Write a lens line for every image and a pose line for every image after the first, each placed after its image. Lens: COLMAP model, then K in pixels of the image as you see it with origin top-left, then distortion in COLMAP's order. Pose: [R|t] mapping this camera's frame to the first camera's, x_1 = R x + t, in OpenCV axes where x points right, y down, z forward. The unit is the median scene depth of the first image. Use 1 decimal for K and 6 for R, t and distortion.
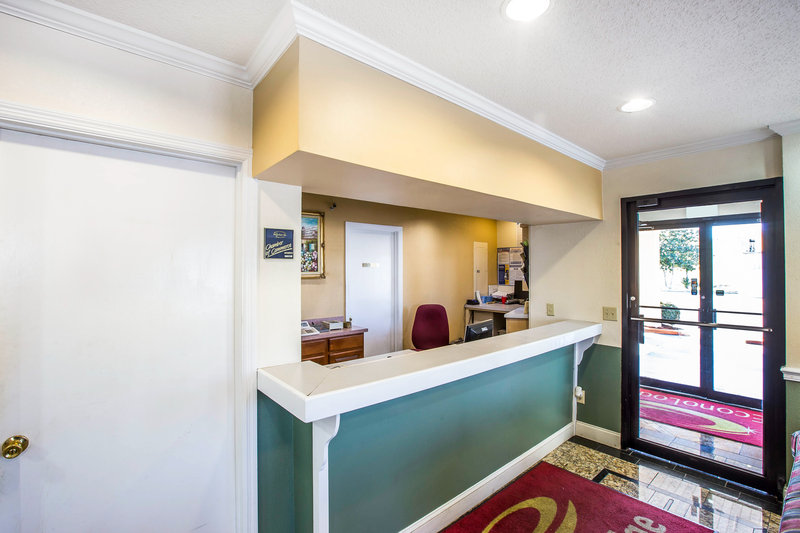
lens RADIAL K [[362.1, 0, 400.0], [0, 362.1, 266.5], [0, 0, 1]] dist [-0.025274, 0.000218]
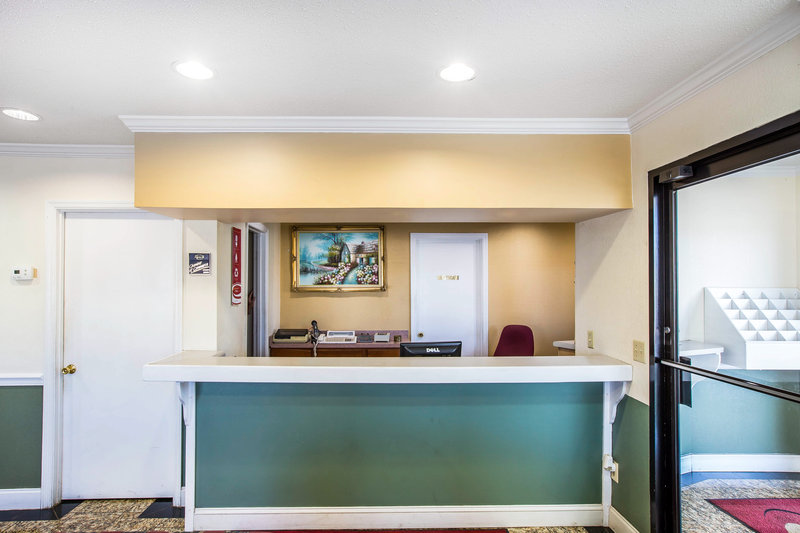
lens RADIAL K [[431.9, 0, 400.0], [0, 431.9, 266.5], [0, 0, 1]] dist [-0.024106, 0.000004]
pose [[0.767946, -0.022837, -0.640107, 0.733904], [0.004132, 0.999520, -0.030703, 0.001647], [0.640501, 0.020933, 0.767672, 0.121191]]
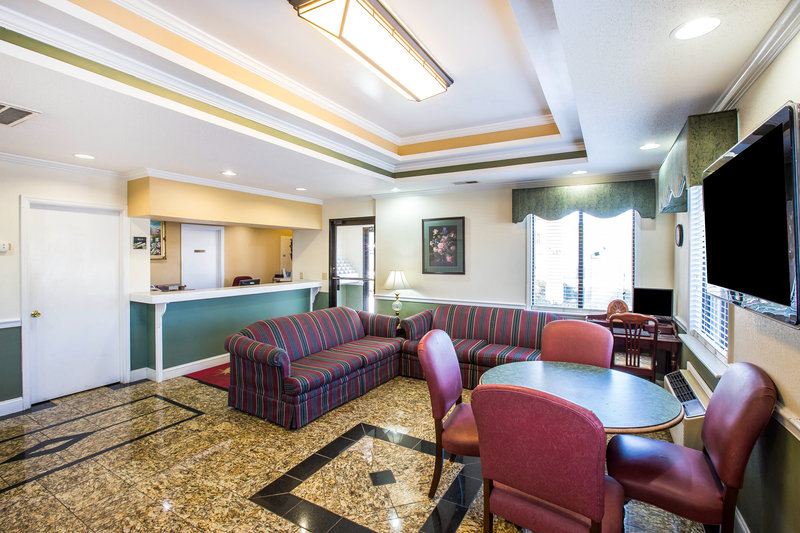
lens RADIAL K [[369.2, 0, 403.3], [0, 369.2, 257.0], [0, 0, 1]] dist [-0.026378, 0.000406]
pose [[0.940284, -0.000457, 0.340391, 0.284498], [-0.004012, 0.999915, 0.012427, -0.002837], [-0.340368, -0.013051, 0.940202, -1.087170]]
